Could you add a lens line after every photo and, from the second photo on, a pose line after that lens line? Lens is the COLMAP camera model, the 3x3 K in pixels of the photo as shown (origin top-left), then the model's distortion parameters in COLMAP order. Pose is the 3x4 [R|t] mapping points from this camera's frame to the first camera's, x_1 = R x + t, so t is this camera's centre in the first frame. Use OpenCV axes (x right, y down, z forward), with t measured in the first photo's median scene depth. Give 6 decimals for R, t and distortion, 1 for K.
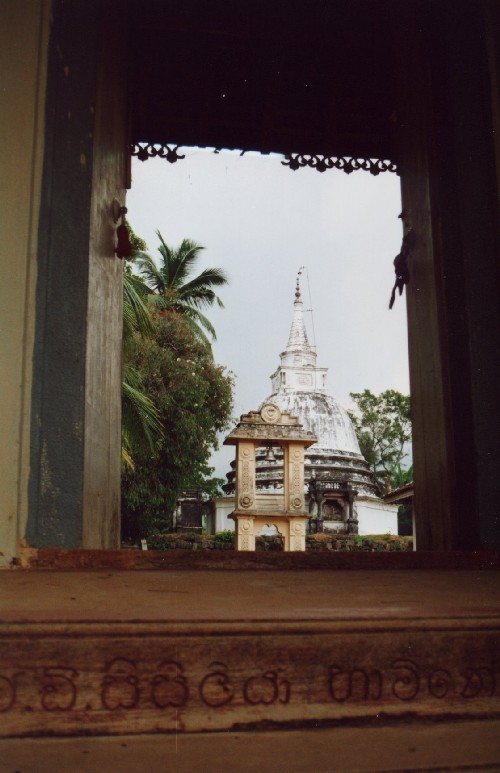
lens RADIAL K [[954.8, 0, 250.0], [0, 954.8, 386.5], [0, 0, 1]] dist [0.002421, 0.001625]
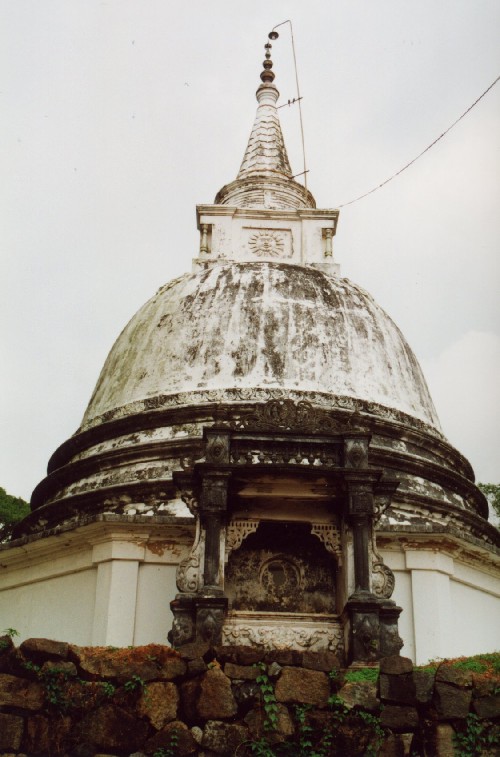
lens RADIAL K [[960.9, 0, 250.0], [0, 960.9, 378.5], [0, 0, 1]] dist [-0.008807, -0.019883]
pose [[0.985418, -0.058194, -0.159890, 0.107620], [0.019273, 0.971823, -0.234923, 0.128334], [0.169055, 0.228416, 0.958773, 0.703004]]
